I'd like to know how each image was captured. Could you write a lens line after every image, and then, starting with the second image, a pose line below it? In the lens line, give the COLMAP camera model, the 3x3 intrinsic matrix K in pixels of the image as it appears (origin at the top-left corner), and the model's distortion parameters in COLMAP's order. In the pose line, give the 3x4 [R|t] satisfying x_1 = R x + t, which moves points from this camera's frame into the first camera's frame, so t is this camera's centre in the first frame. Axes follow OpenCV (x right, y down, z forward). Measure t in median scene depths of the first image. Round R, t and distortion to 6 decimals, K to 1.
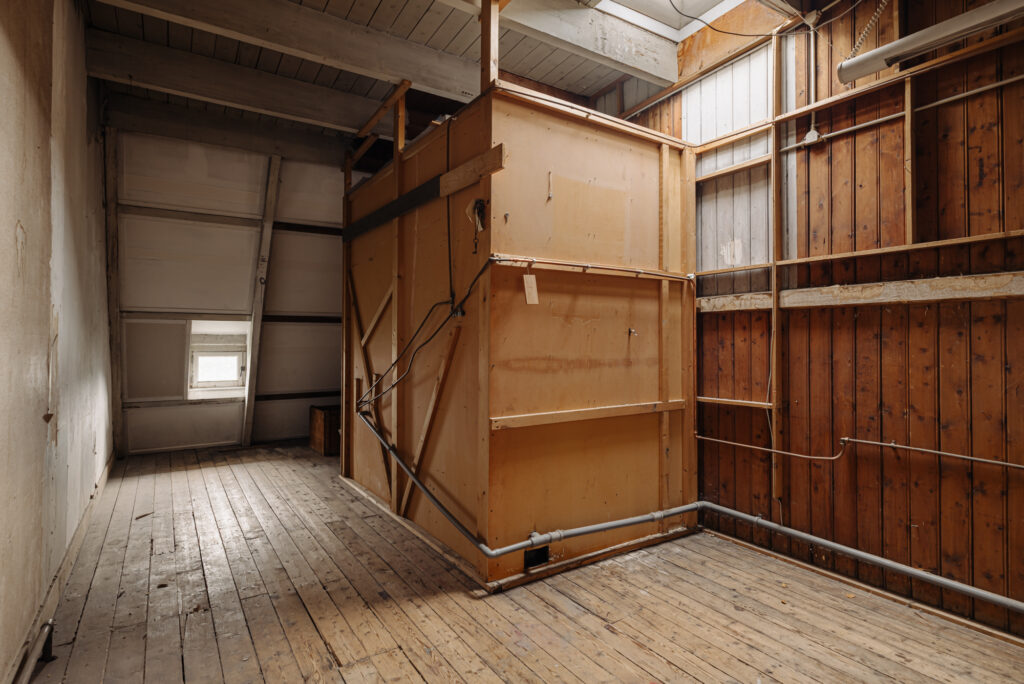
lens RADIAL K [[529.5, 0, 512.0], [0, 529.5, 342.0], [0, 0, 1]] dist [0.002021, 0.000104]
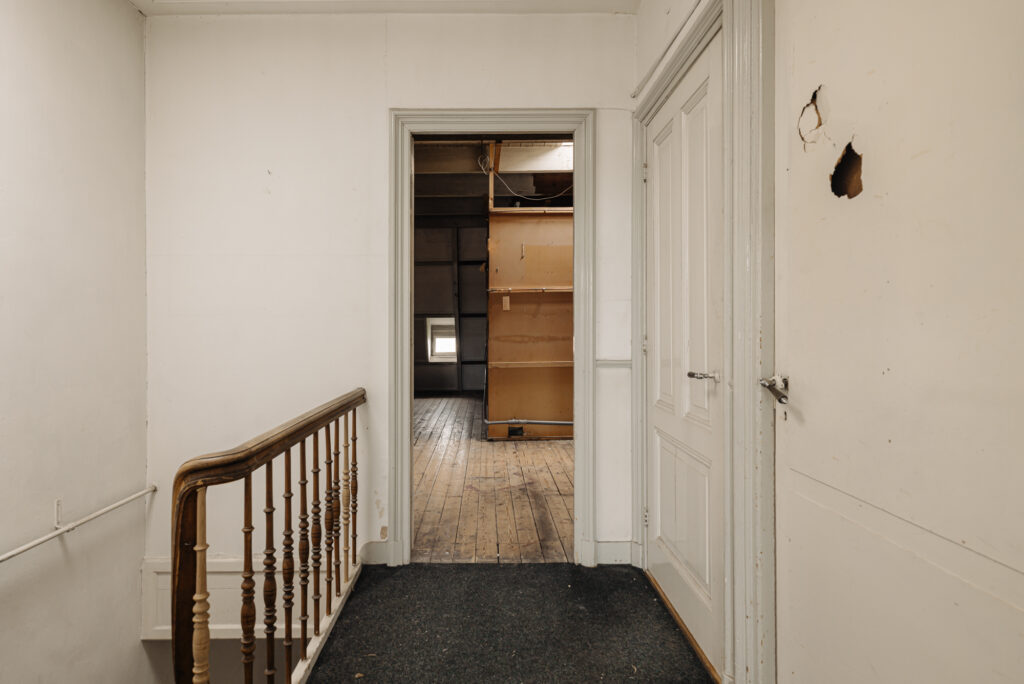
lens RADIAL K [[528.3, 0, 512.0], [0, 528.3, 342.0], [0, 0, 1]] dist [0.014435, -0.000384]
pose [[0.863255, 0.004900, -0.504745, 1.056357], [0.006155, 0.999776, 0.020233, 0.013445], [0.504731, -0.020573, 0.863031, -0.774938]]
